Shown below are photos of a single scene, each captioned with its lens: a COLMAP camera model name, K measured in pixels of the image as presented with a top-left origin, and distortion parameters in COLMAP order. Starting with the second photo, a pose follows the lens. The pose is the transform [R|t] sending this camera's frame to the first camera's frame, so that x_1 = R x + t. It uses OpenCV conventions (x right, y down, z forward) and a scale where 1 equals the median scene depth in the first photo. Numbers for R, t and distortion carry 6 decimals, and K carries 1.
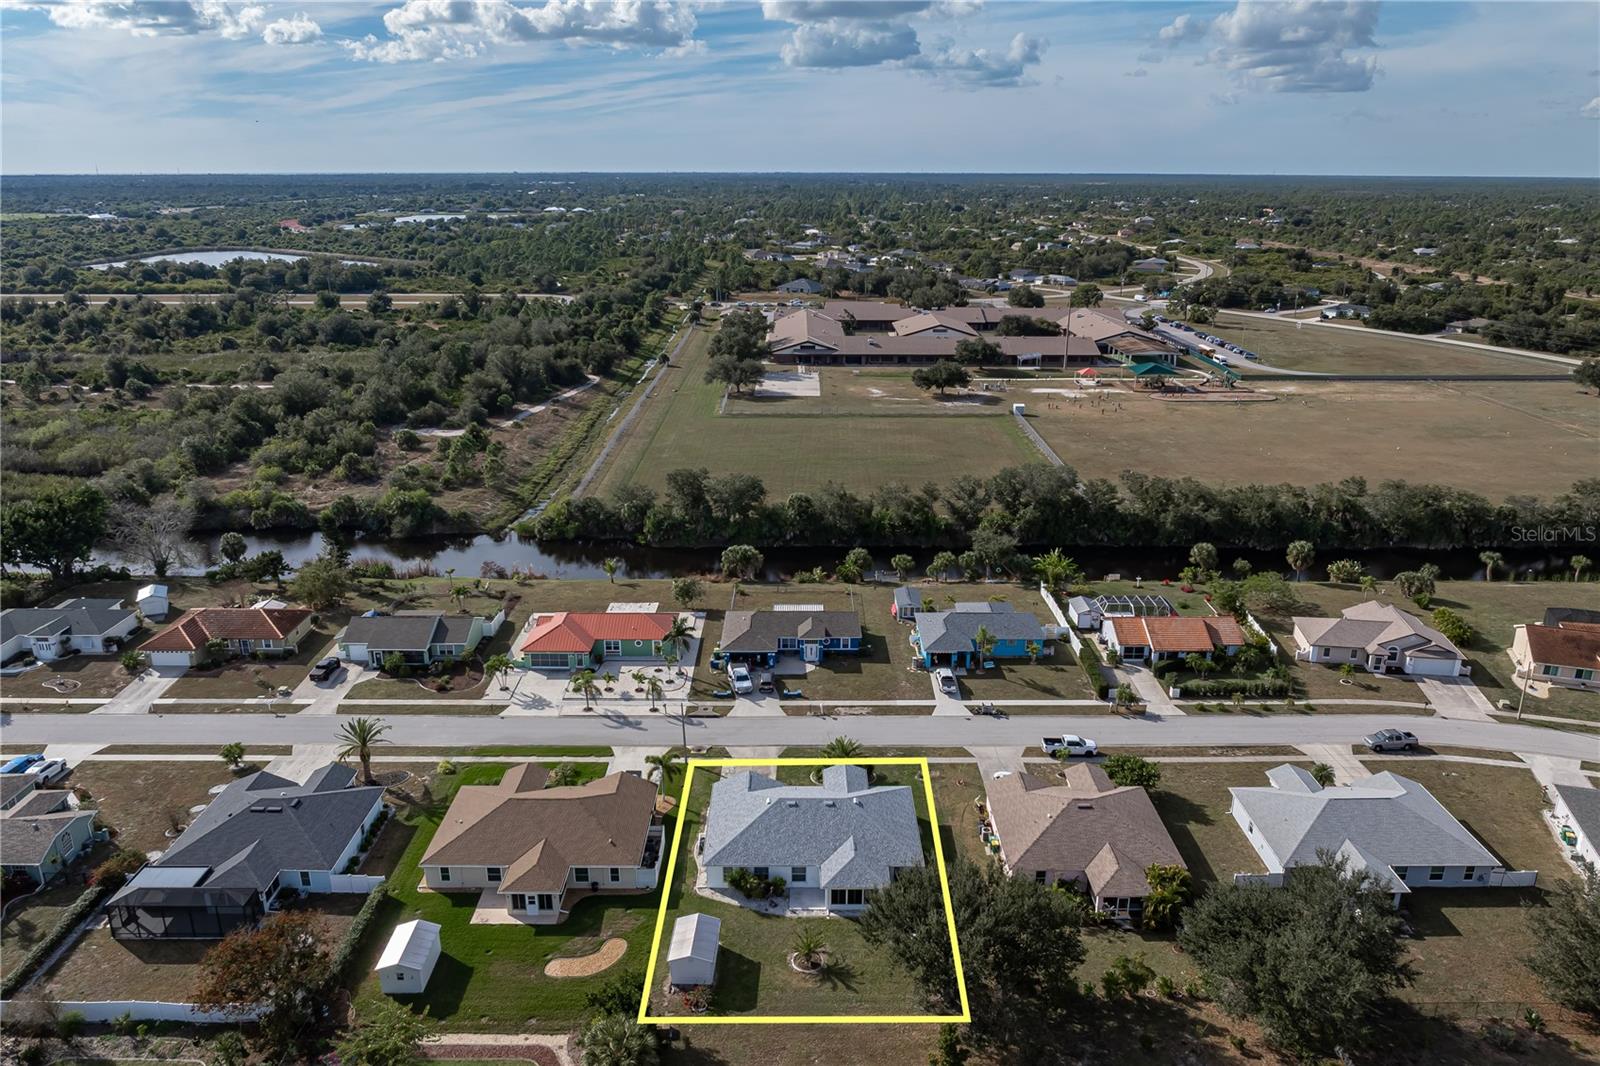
lens RADIAL K [[1131.3, 0, 808.1], [0, 1131.3, 527.5], [0, 0, 1]] dist [-0.028820, 0.013843]
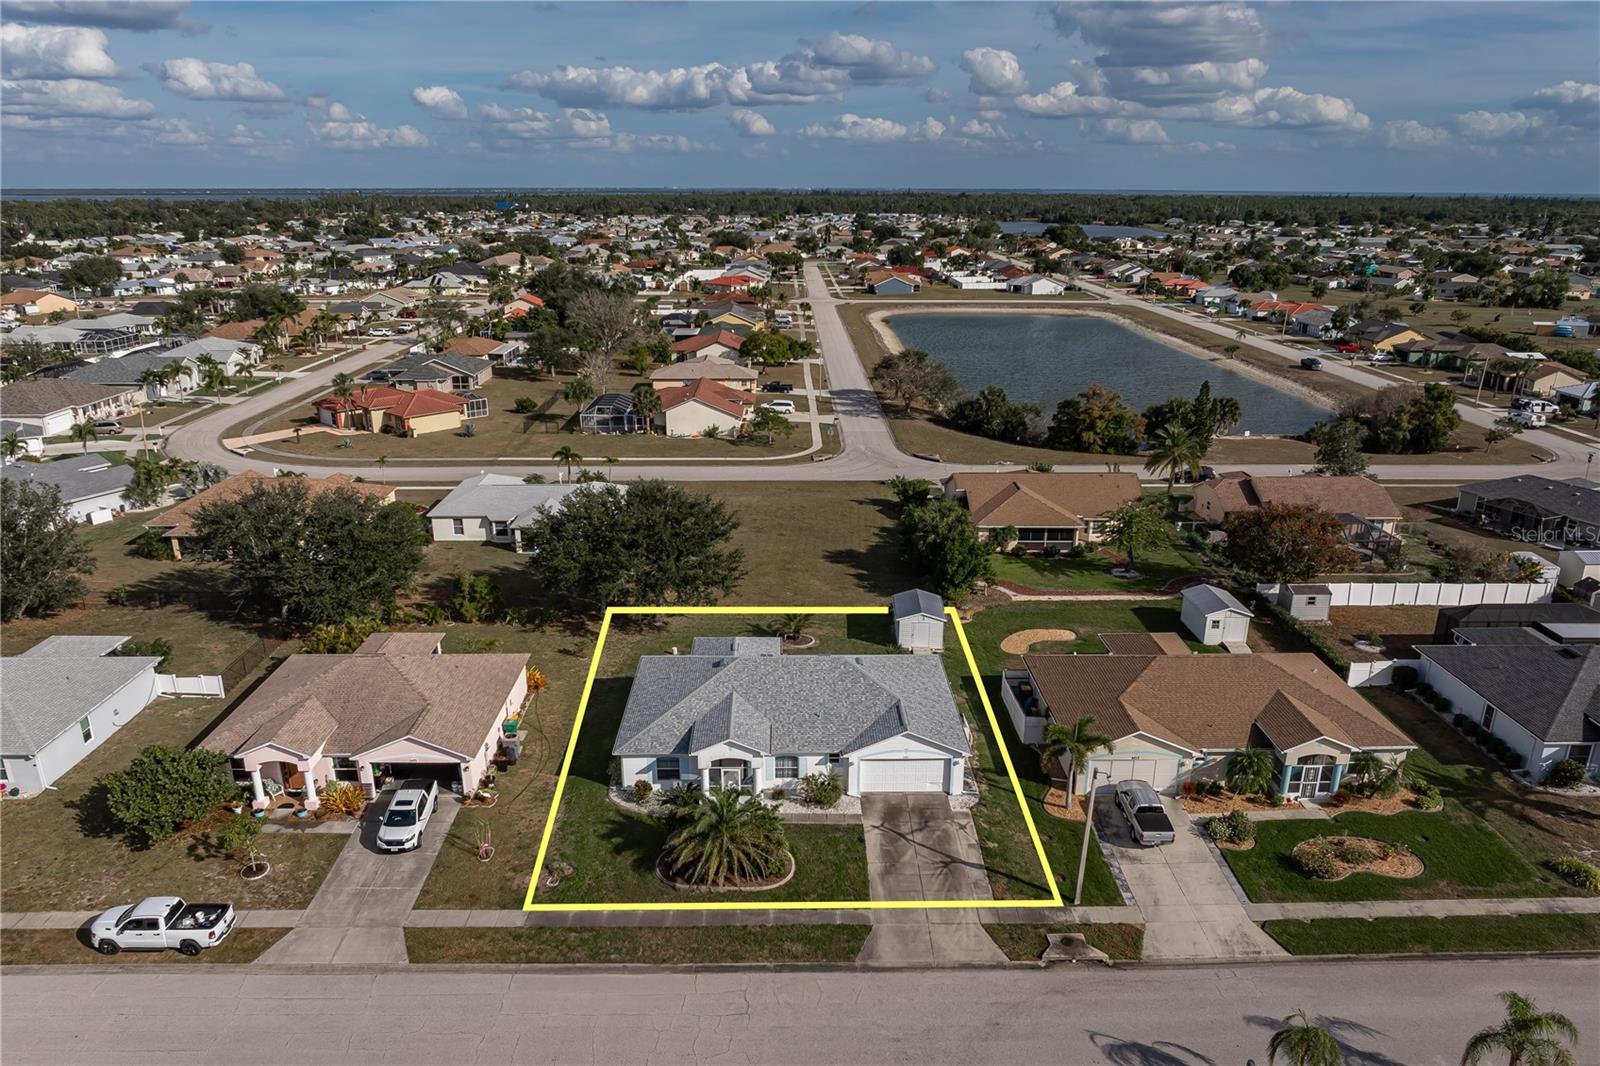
lens RADIAL K [[1131.3, 0, 804.1], [0, 1131.3, 577.9], [0, 0, 1]] dist [-0.028820, 0.013843]
pose [[-0.999906, -0.000409, -0.013735, 0.004020], [-0.008572, 0.799779, 0.600233, -0.136792], [0.010739, 0.600294, -0.799707, 1.119275]]
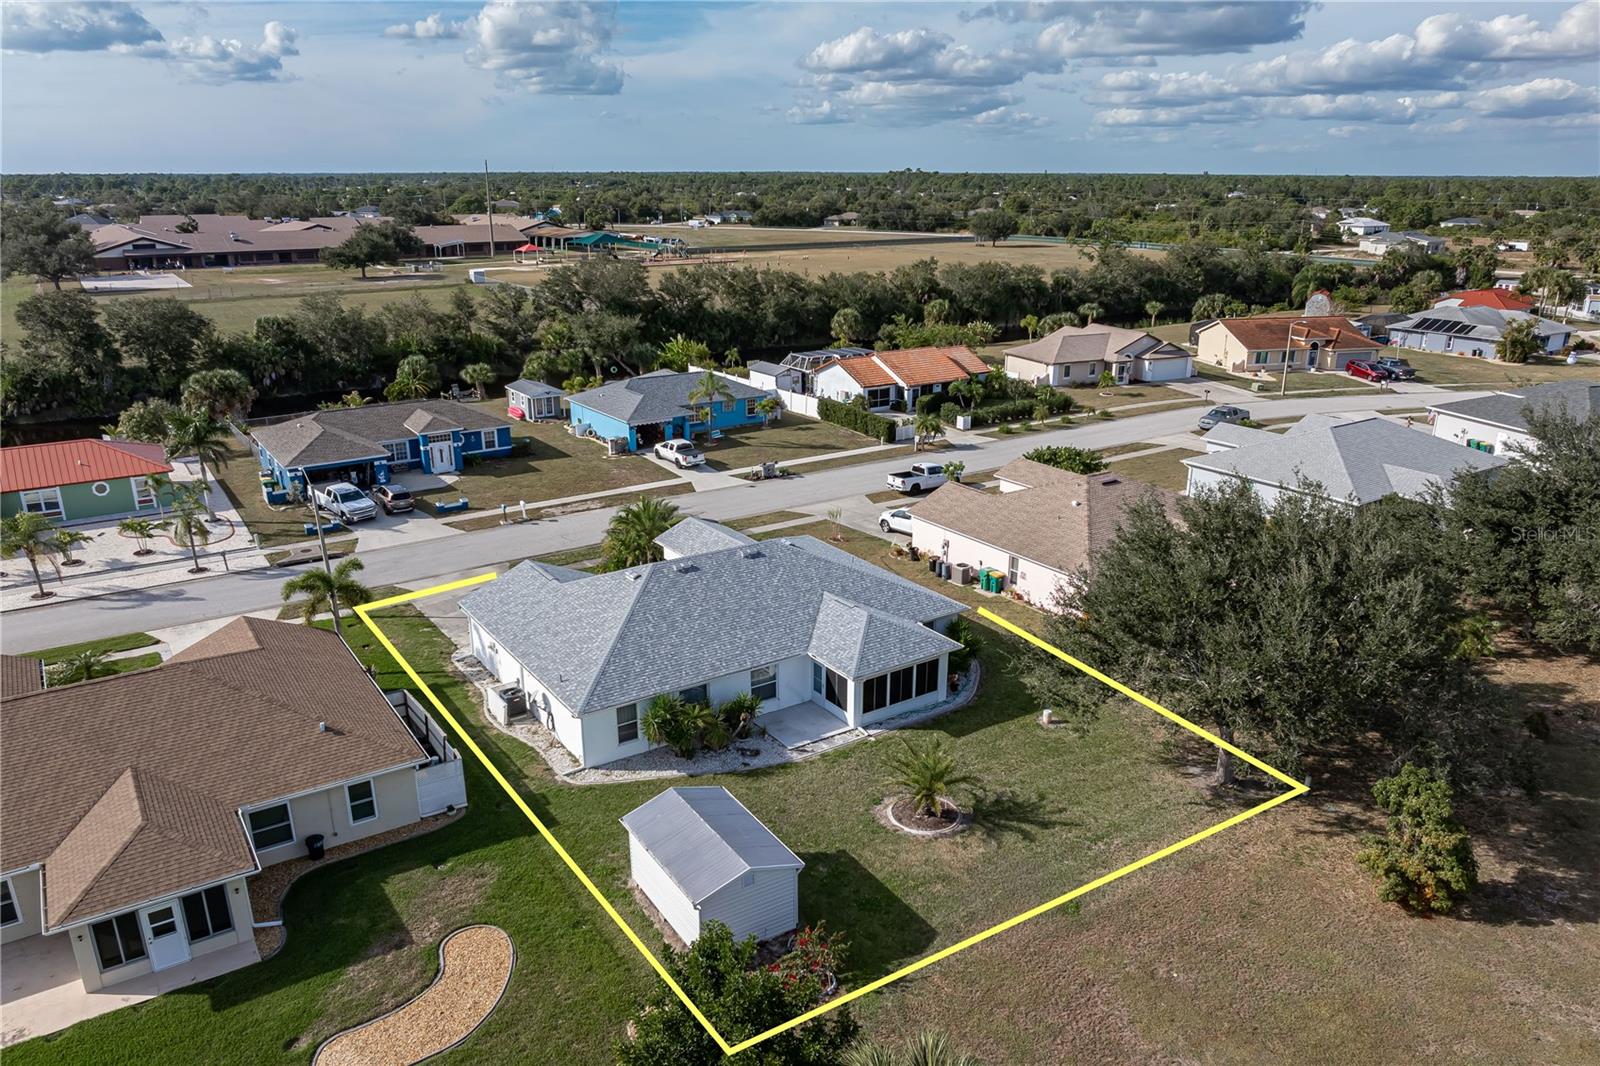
lens RADIAL K [[1131.3, 0, 809.5], [0, 1131.3, 556.1], [0, 0, 1]] dist [-0.028820, 0.013843]
pose [[0.828749, -0.182490, 0.529030, -0.167588], [0.171729, 0.982658, 0.069948, 0.161312], [-0.532620, 0.032880, 0.845715, 0.422685]]
